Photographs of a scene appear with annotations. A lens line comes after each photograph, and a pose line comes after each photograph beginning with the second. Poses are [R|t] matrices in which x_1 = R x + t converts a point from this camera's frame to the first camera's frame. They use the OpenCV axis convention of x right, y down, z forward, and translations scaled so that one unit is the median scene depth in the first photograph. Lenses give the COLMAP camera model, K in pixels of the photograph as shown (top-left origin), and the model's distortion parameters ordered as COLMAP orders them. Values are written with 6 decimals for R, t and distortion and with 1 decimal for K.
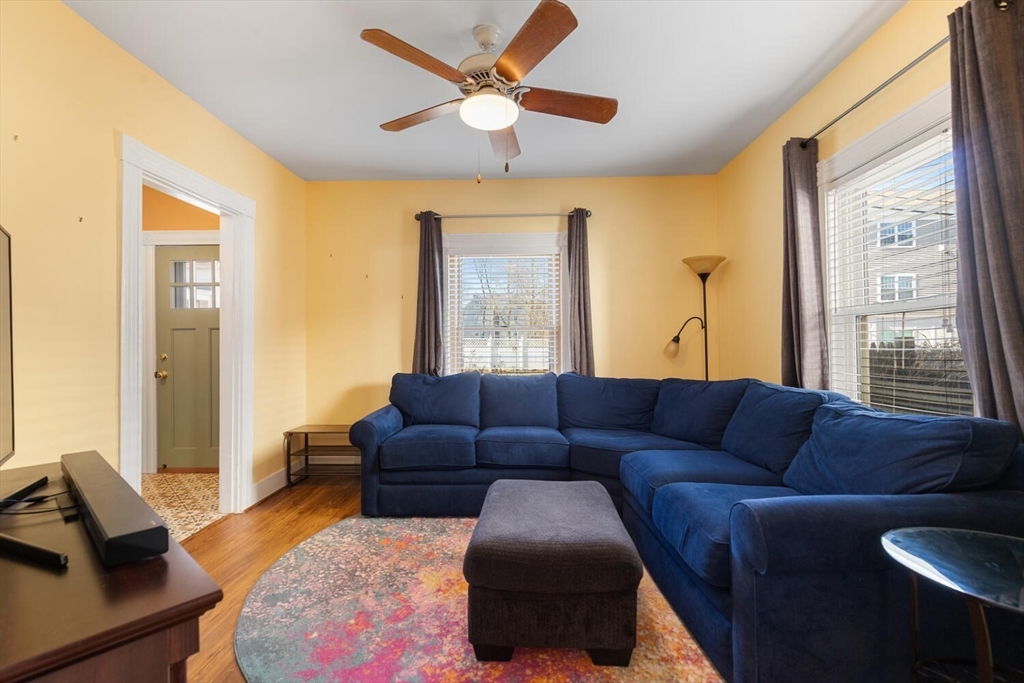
lens RADIAL K [[466.7, 0, 515.3], [0, 466.7, 343.9], [0, 0, 1]] dist [-0.000641, -0.000111]
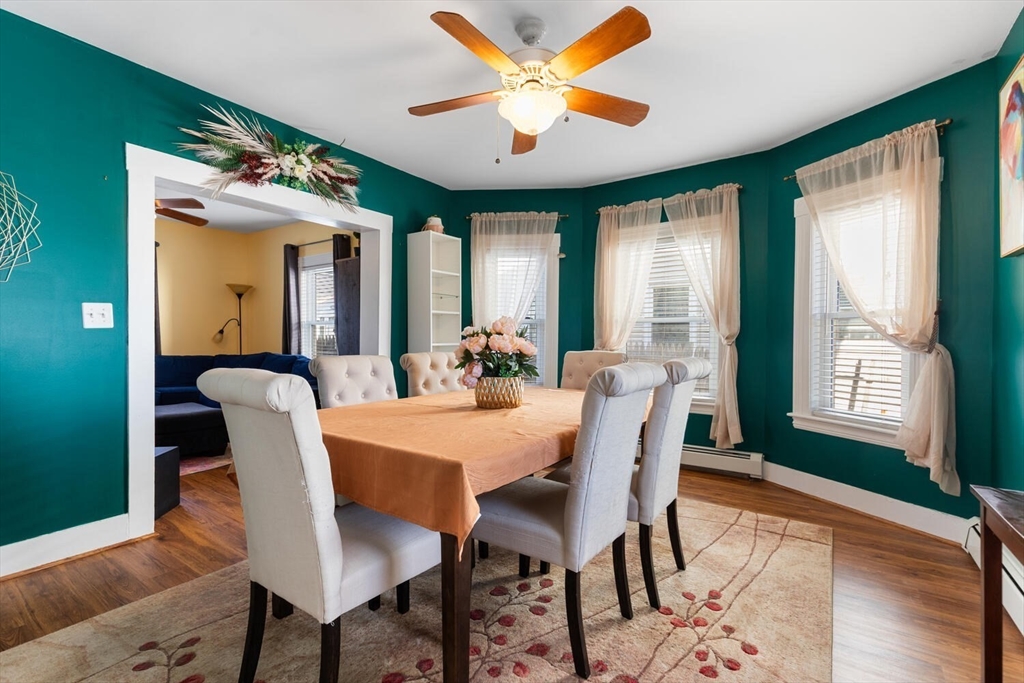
lens RADIAL K [[466.7, 0, 513.3], [0, 466.7, 341.1], [0, 0, 1]] dist [-0.000641, -0.000111]
pose [[0.560525, 0.001016, 0.828137, -0.679580], [-0.016907, 0.999805, 0.010217, -0.016359], [-0.827965, -0.019728, 0.560433, -1.204304]]
